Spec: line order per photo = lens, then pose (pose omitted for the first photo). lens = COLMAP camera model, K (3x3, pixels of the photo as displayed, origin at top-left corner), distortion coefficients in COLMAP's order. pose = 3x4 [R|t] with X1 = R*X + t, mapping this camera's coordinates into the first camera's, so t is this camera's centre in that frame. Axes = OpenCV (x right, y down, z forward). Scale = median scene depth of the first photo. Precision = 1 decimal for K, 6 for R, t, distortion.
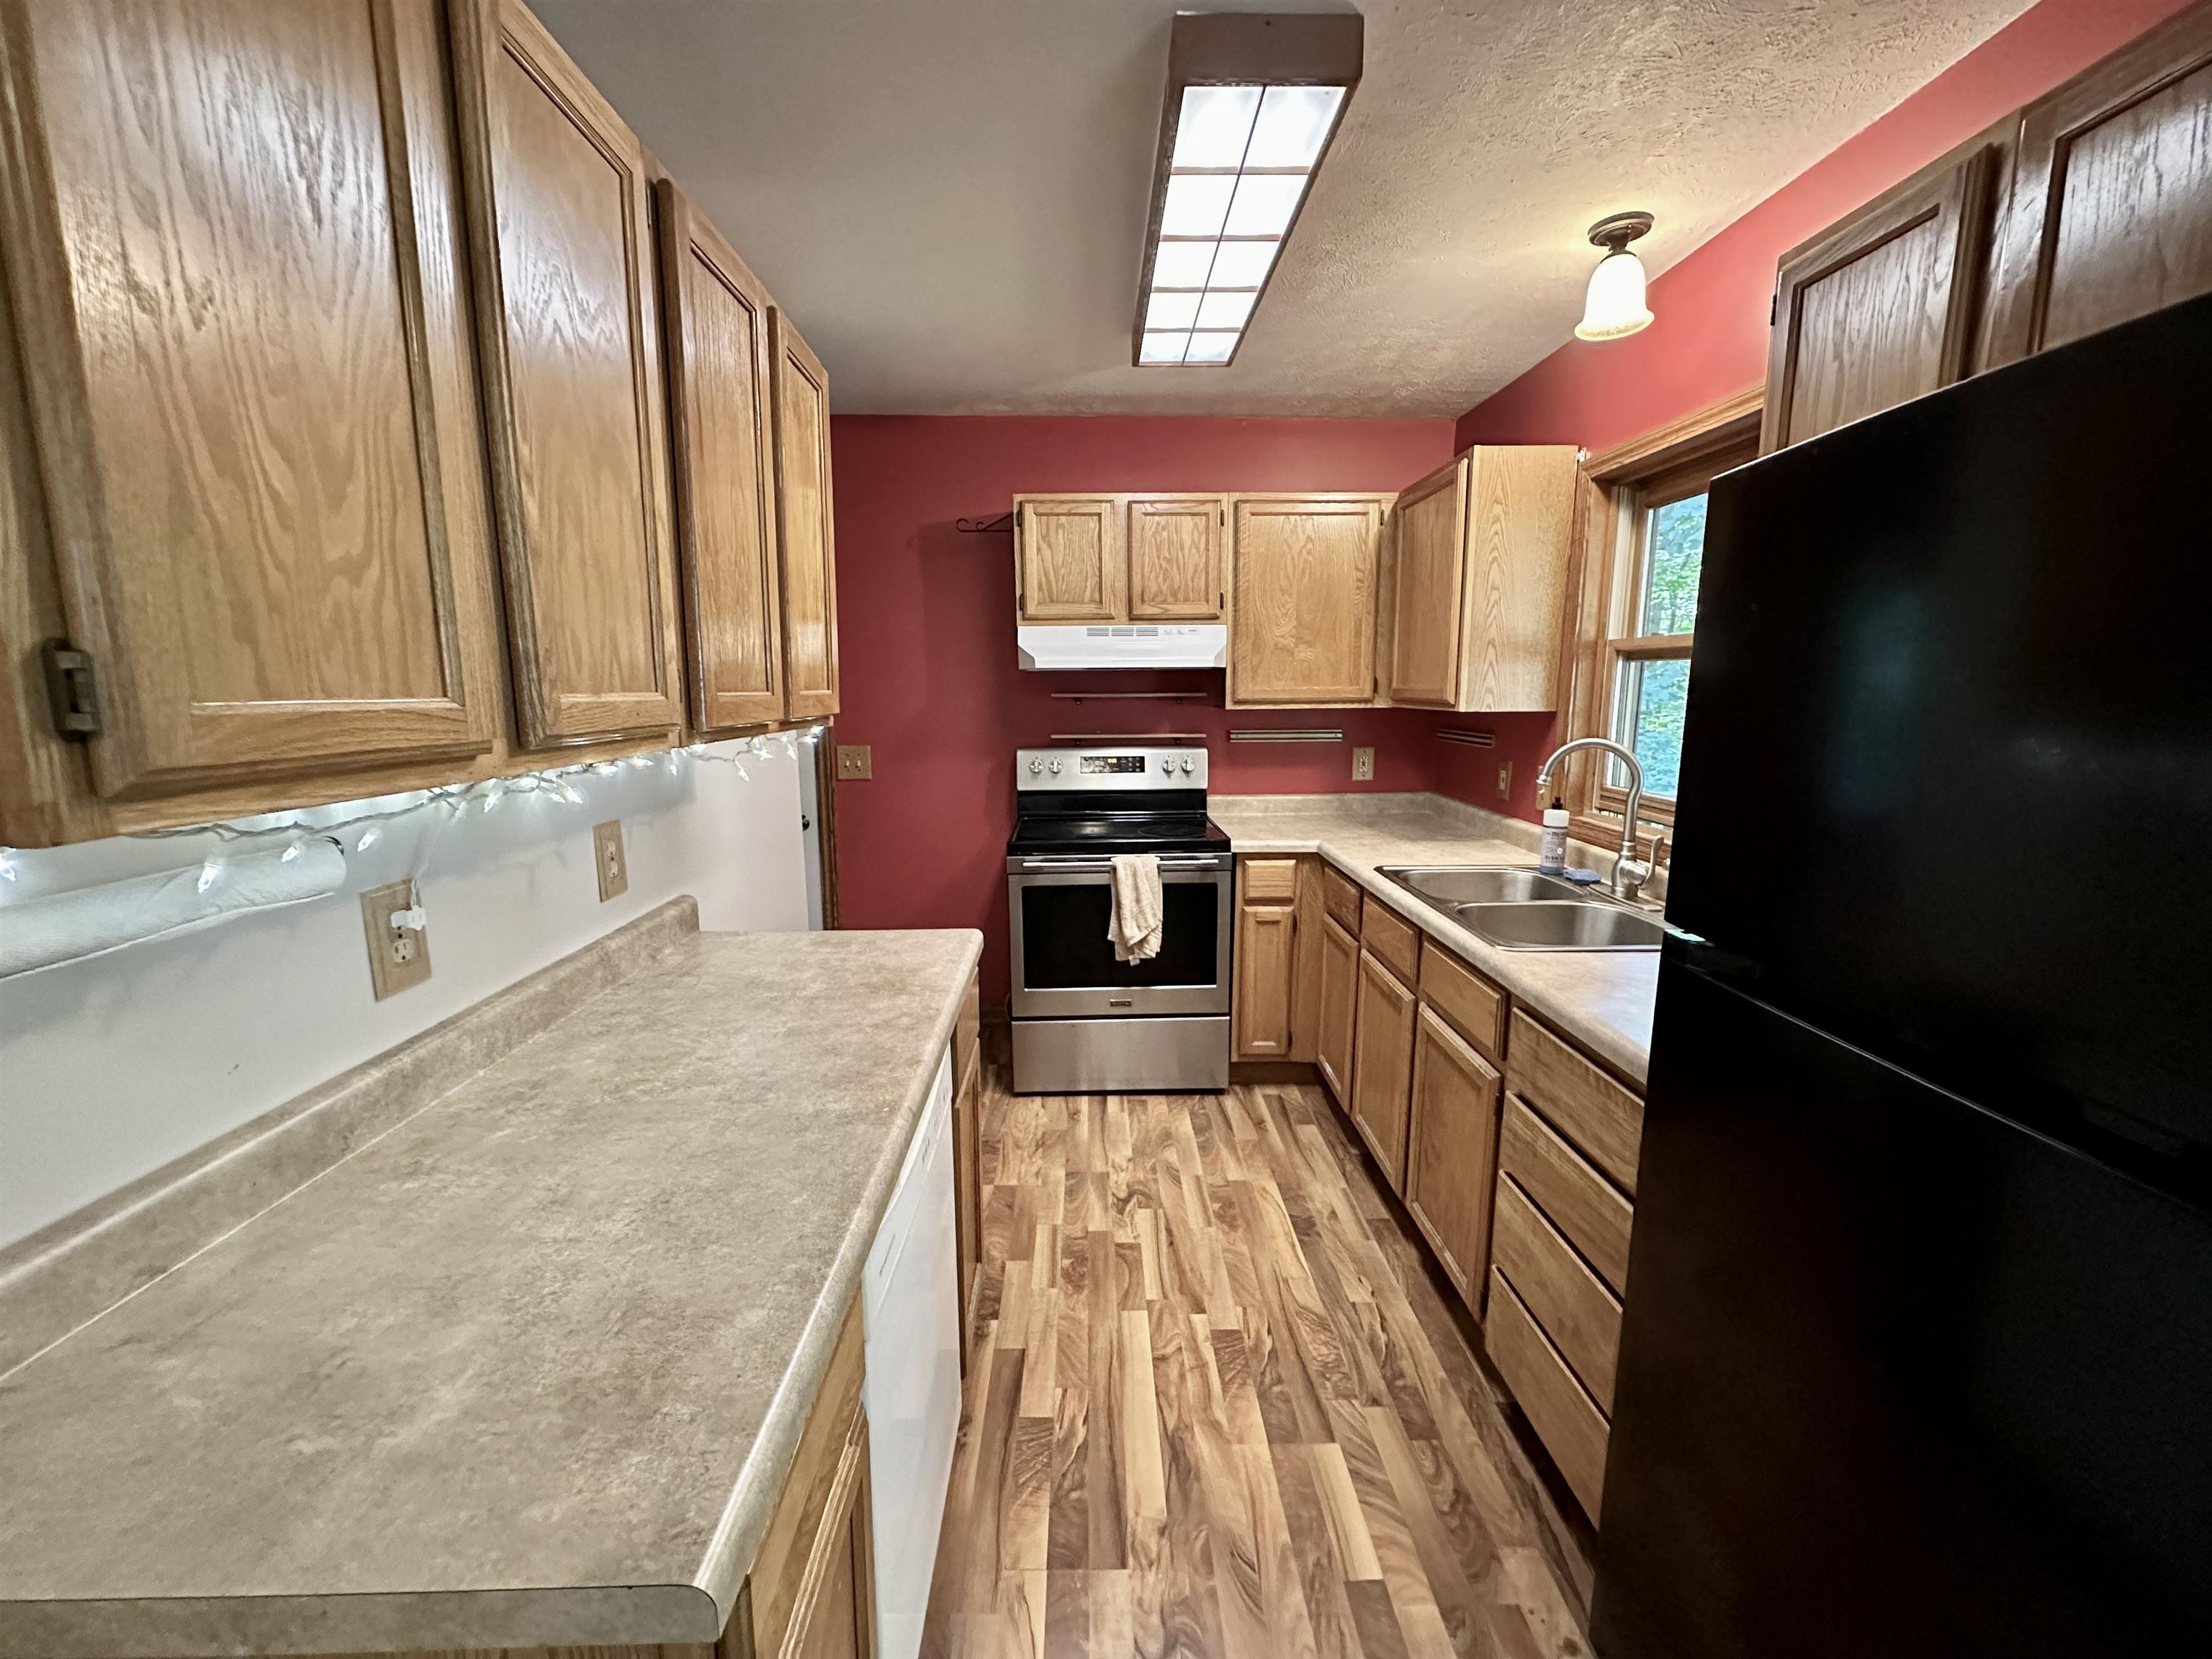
lens RADIAL K [[890.3, 0, 1099.9], [0, 890.3, 827.2], [0, 0, 1]] dist [-0.001308, 0.000984]
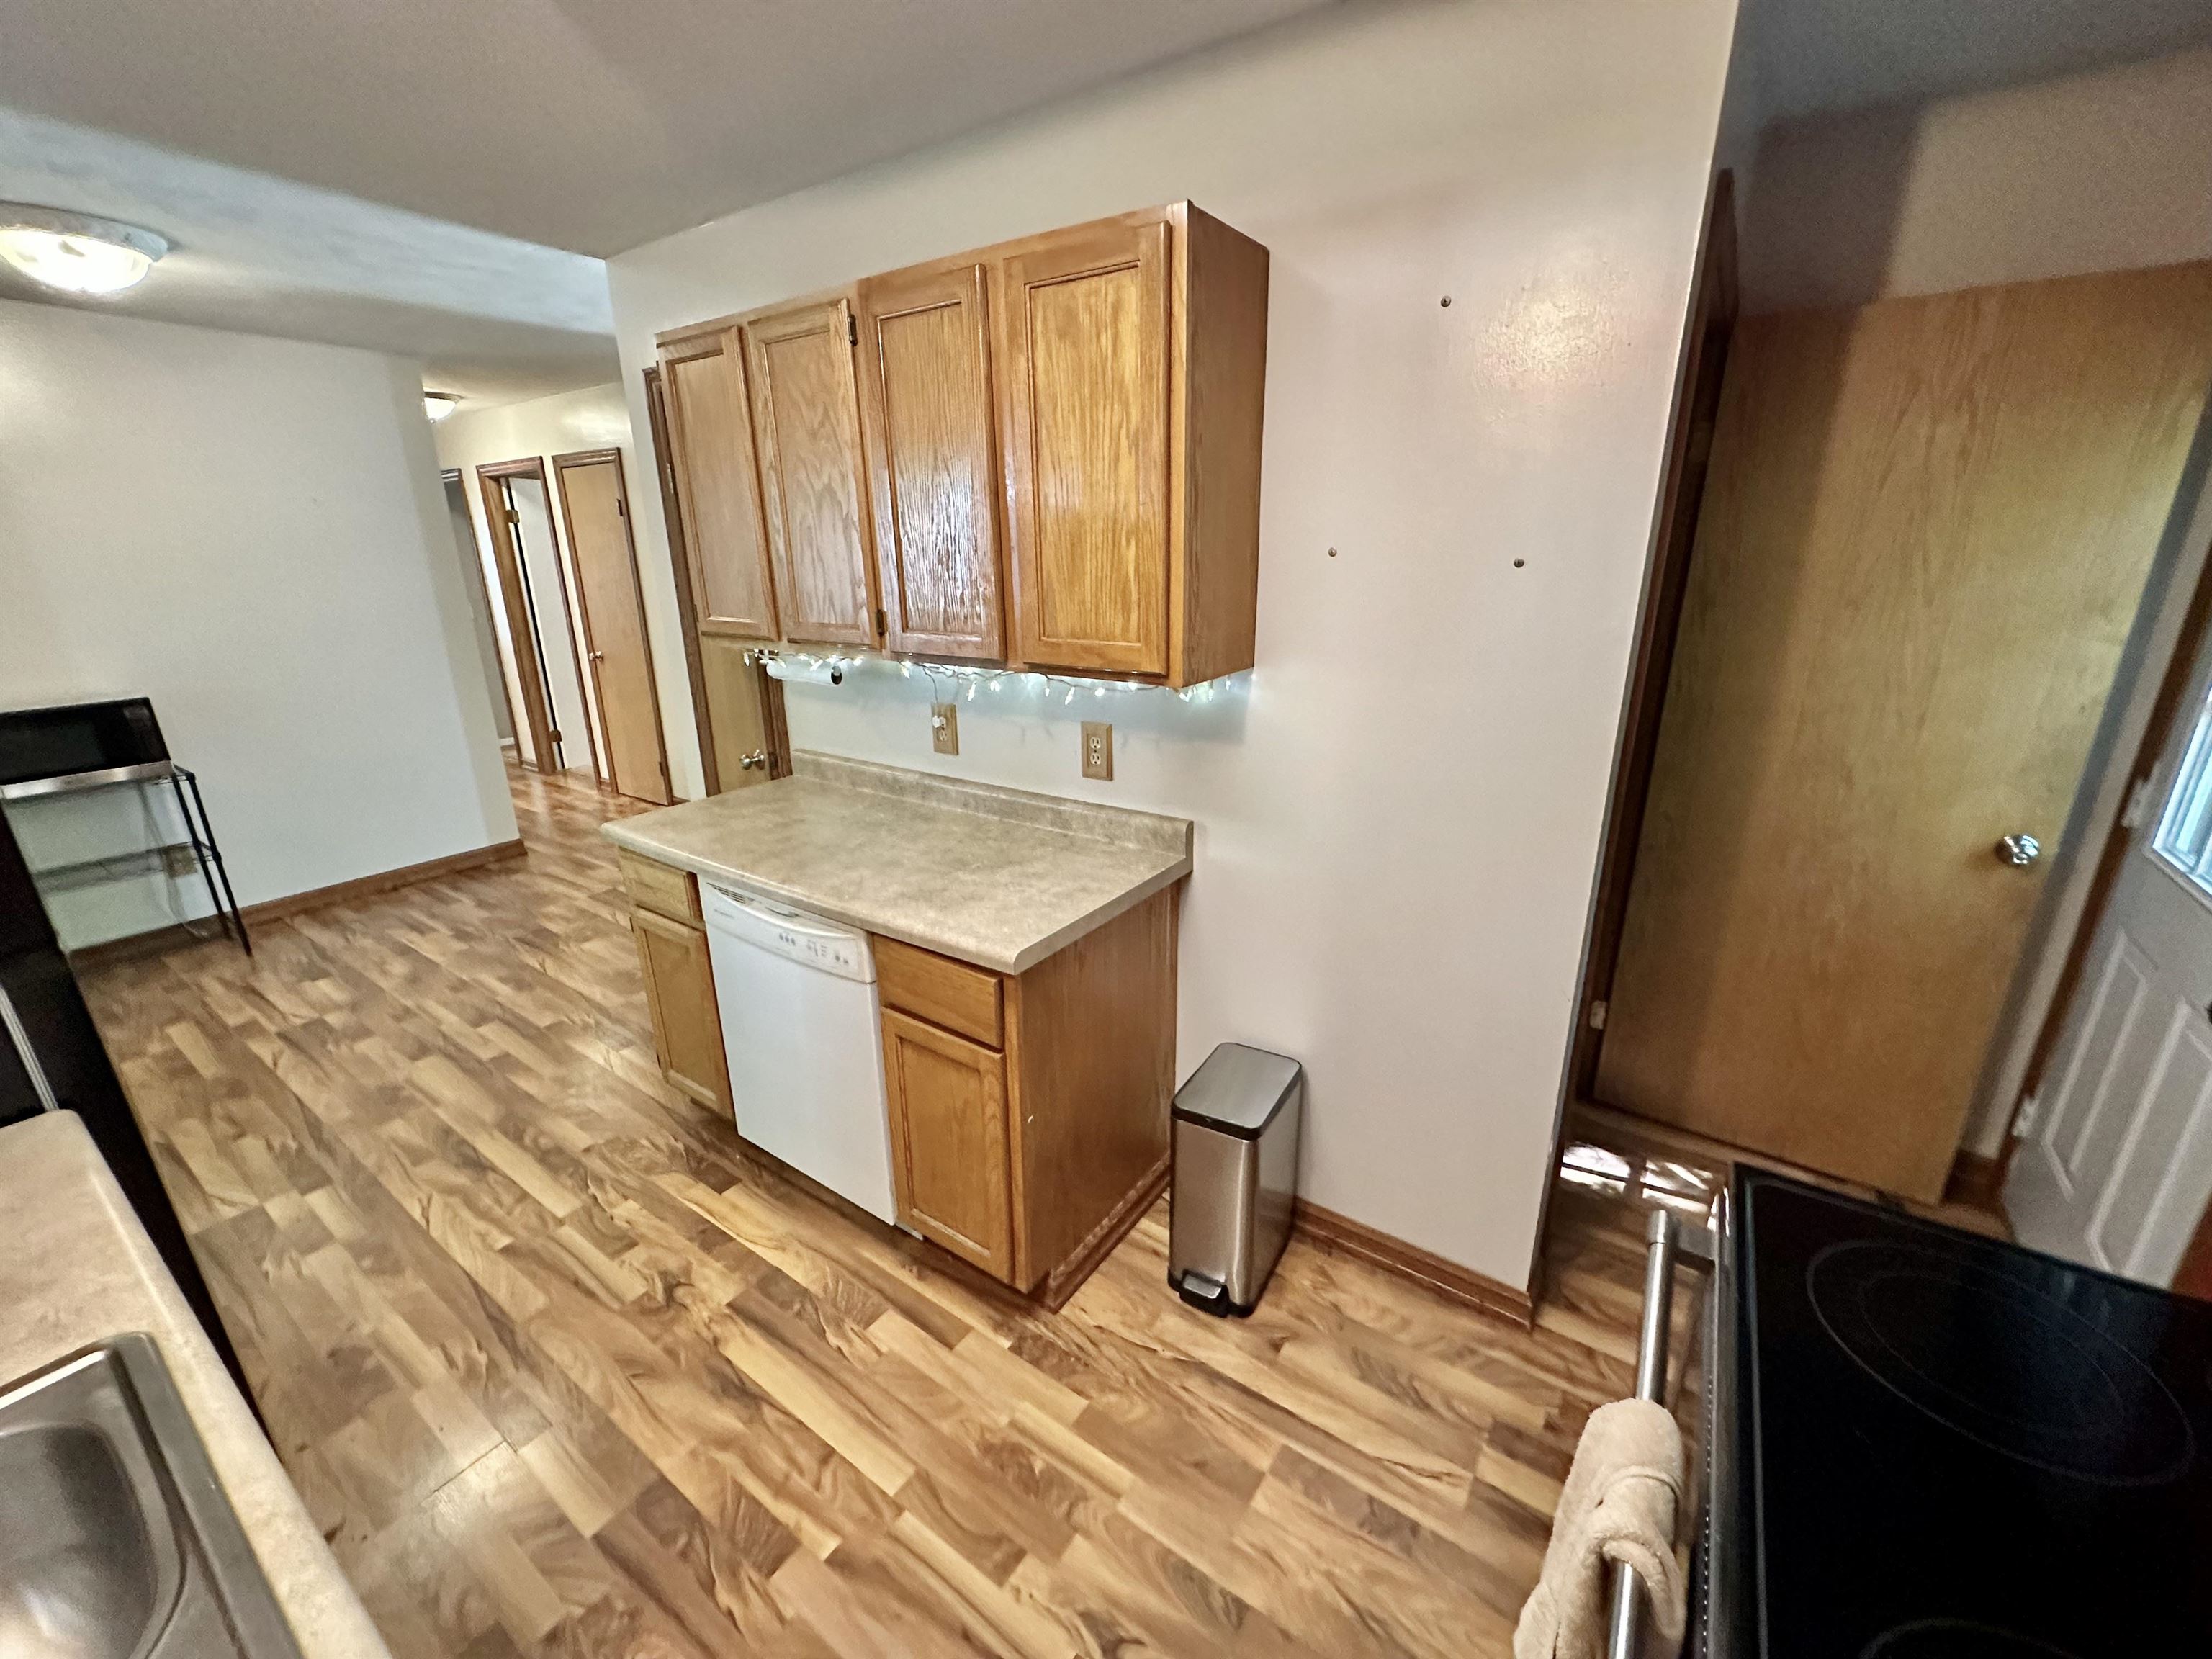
lens RADIAL K [[890.3, 0, 1103.0], [0, 890.3, 827.4], [0, 0, 1]] dist [-0.001308, 0.000984]
pose [[-0.584528, 0.254021, -0.770584, 0.434610], [-0.116432, 0.913638, 0.389498, -0.331850], [0.802976, 0.317393, -0.504471, 1.507036]]
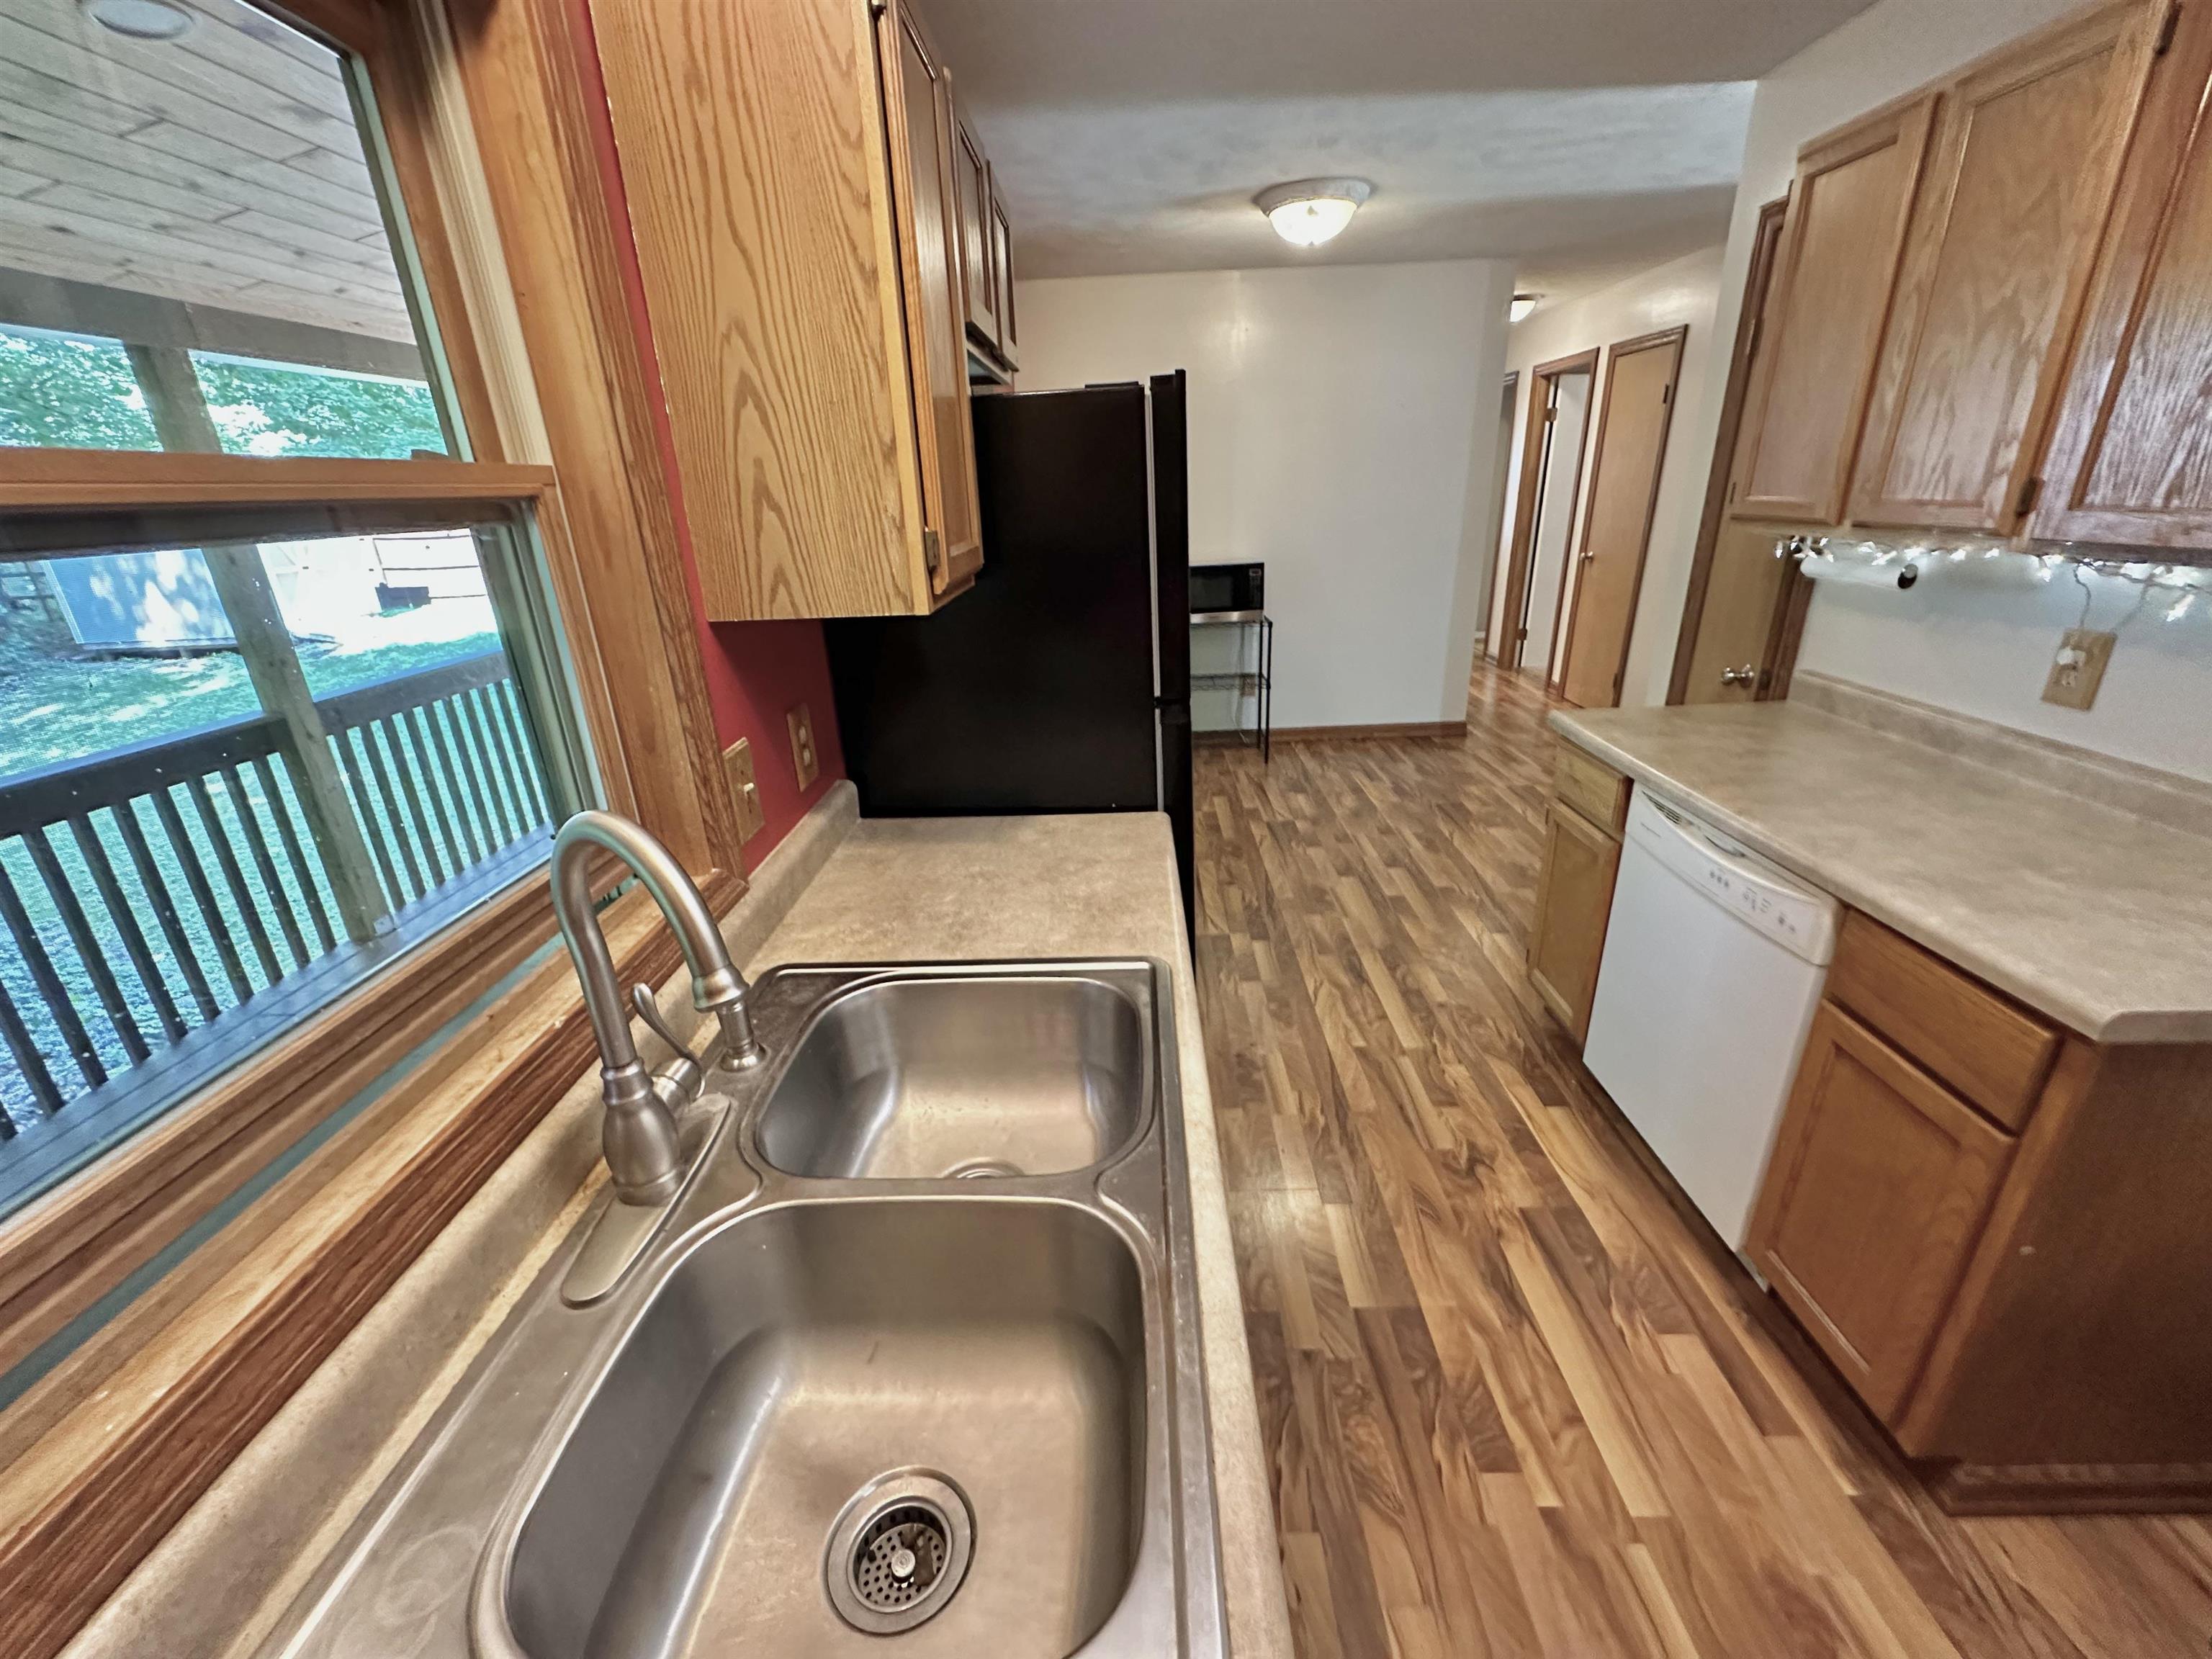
lens RADIAL K [[890.3, 0, 1103.1], [0, 890.3, 824.4], [0, 0, 1]] dist [-0.001308, 0.000984]
pose [[-0.998361, 0.025277, 0.051343, 0.446852], [0.047701, 0.863227, 0.502557, -0.283883], [-0.031617, 0.504183, -0.863018, 1.481304]]
